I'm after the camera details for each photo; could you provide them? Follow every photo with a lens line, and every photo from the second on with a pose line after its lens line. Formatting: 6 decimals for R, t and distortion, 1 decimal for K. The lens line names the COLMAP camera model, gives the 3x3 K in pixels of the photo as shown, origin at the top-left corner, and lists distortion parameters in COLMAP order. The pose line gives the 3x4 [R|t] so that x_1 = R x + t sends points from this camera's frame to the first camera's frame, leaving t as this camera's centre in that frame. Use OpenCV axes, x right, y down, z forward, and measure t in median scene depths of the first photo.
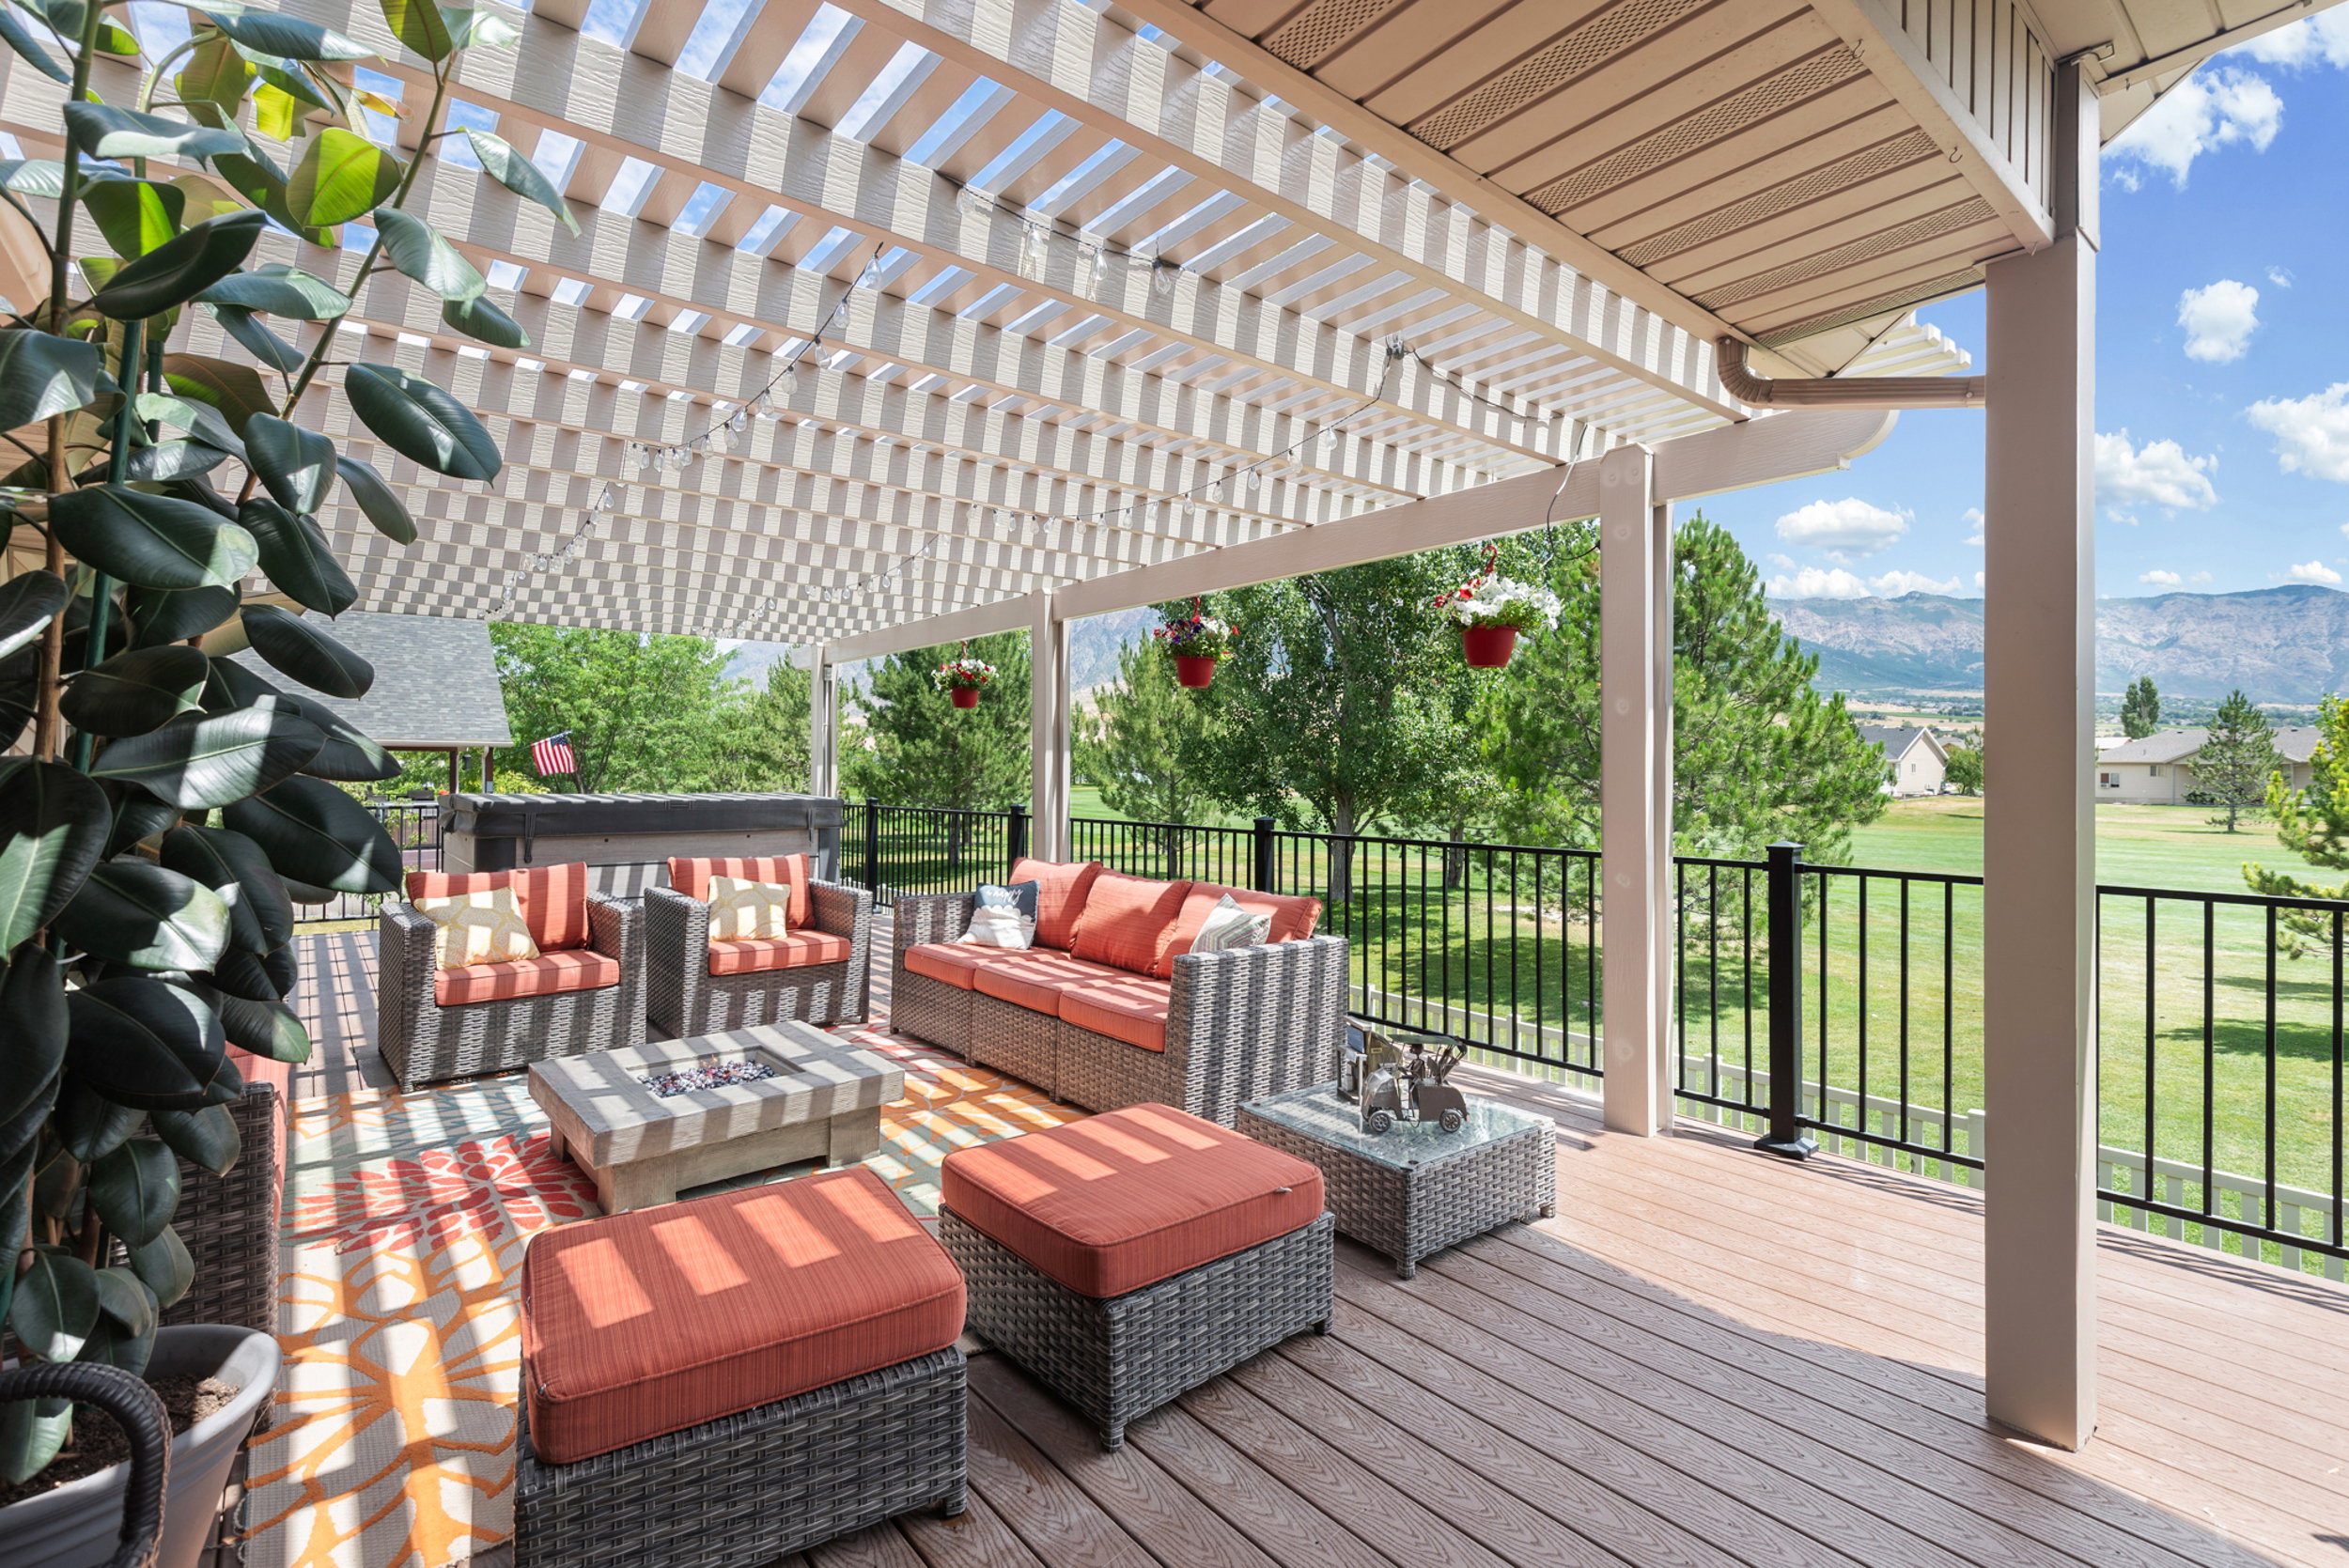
lens RADIAL K [[1047.4, 0, 1182.4], [0, 1047.4, 758.2], [0, 0, 1]] dist [0.002293, 0.000119]
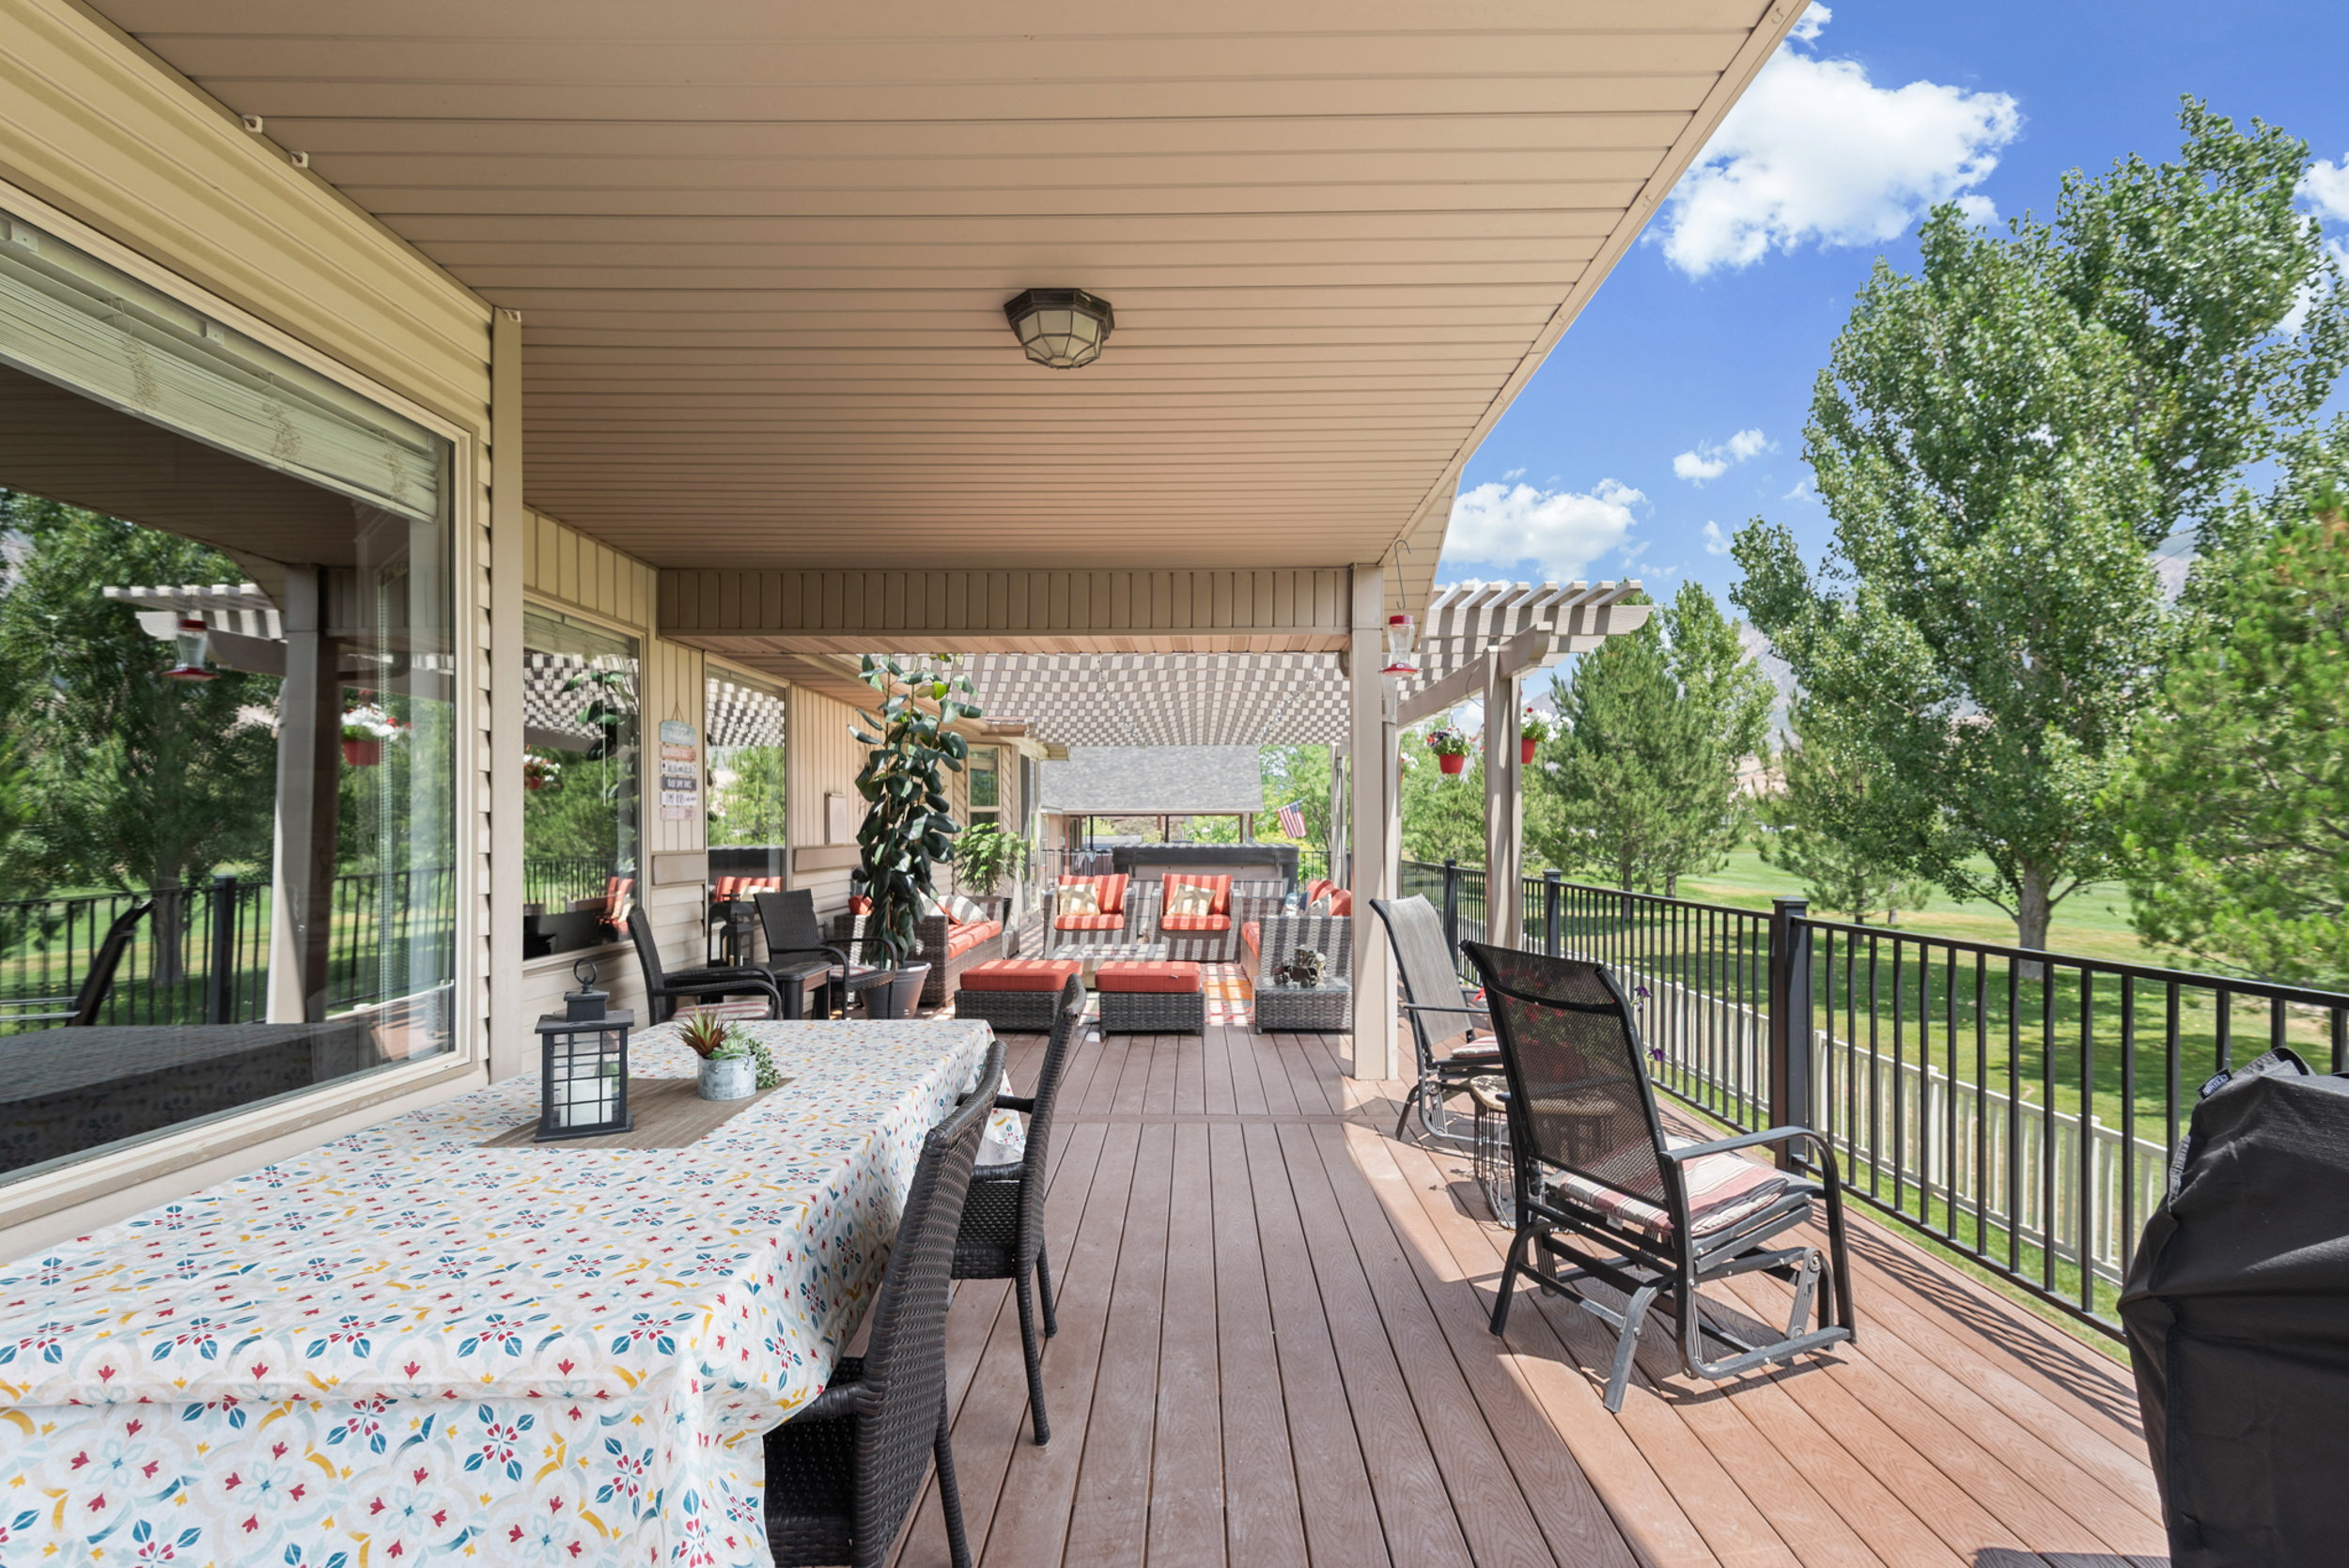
lens RADIAL K [[1068.4, 0, 1178.5], [0, 1068.4, 829.5], [0, 0, 1]] dist [0.000338, -0.000039]
pose [[0.758067, -0.003299, -0.652169, 0.763421], [0.011103, 0.999908, 0.007849, -0.004506], [0.652083, -0.013191, 0.758033, -0.459506]]
